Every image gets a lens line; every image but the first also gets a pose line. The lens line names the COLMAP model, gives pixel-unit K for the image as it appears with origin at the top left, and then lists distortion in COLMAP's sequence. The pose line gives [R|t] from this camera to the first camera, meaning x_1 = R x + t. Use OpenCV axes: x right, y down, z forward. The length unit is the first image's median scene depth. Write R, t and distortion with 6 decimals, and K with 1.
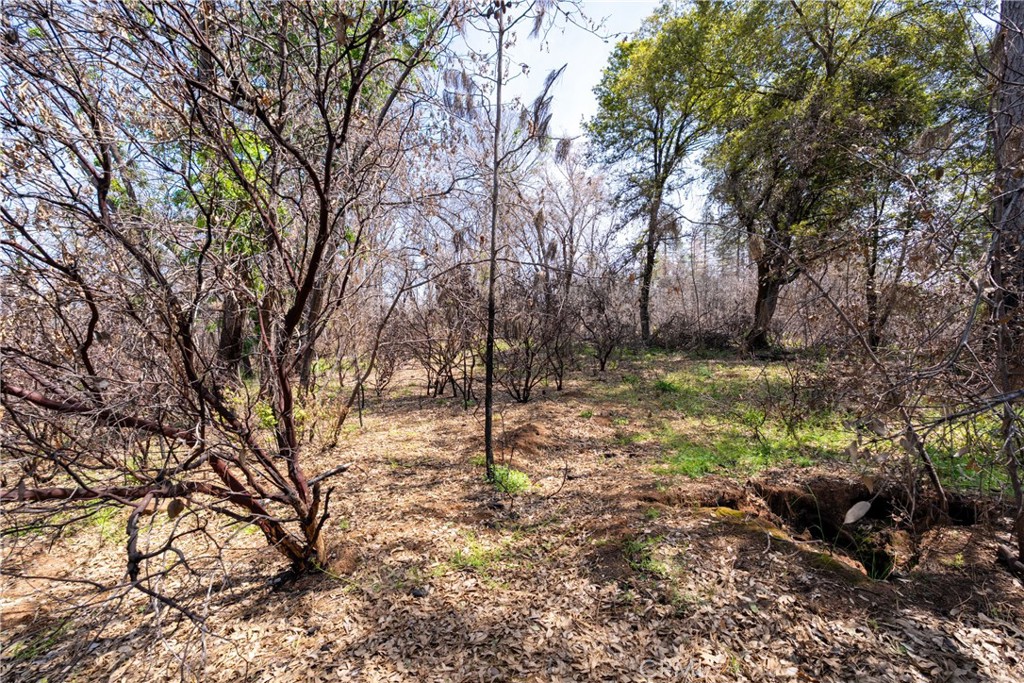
lens RADIAL K [[452.7, 0, 512.0], [0, 452.7, 341.5], [0, 0, 1]] dist [0.001126, -0.000503]
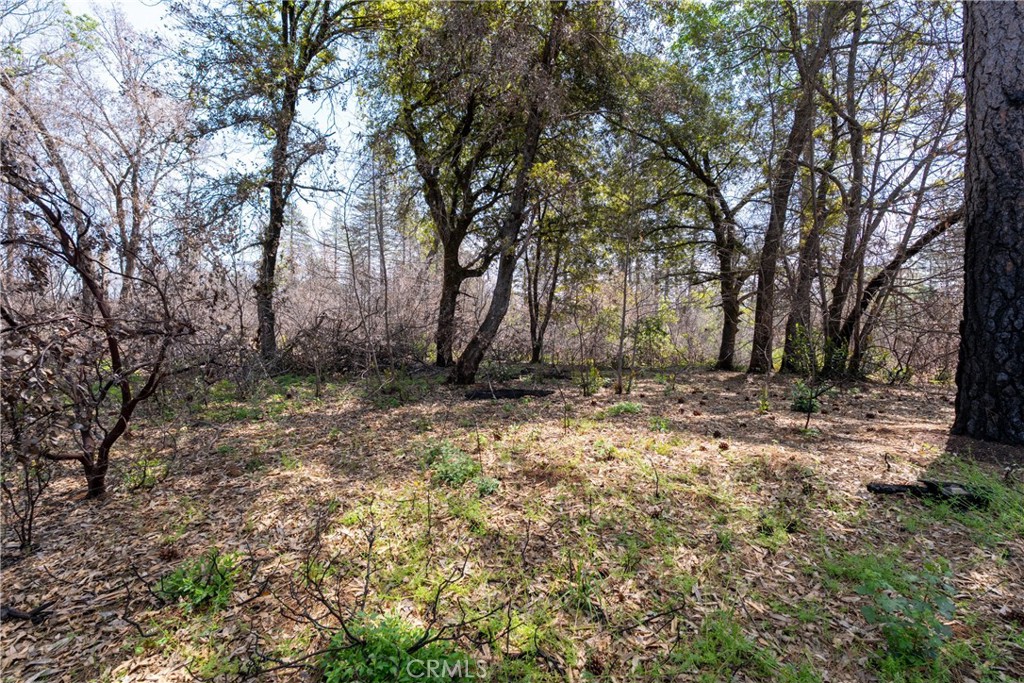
lens RADIAL K [[452.7, 0, 512.0], [0, 452.7, 341.5], [0, 0, 1]] dist [0.001126, -0.000503]
pose [[0.711755, -0.005178, 0.702409, 0.122175], [0.017551, 0.999792, -0.010414, -0.014872], [-0.702208, 0.019740, 0.711698, 0.409768]]
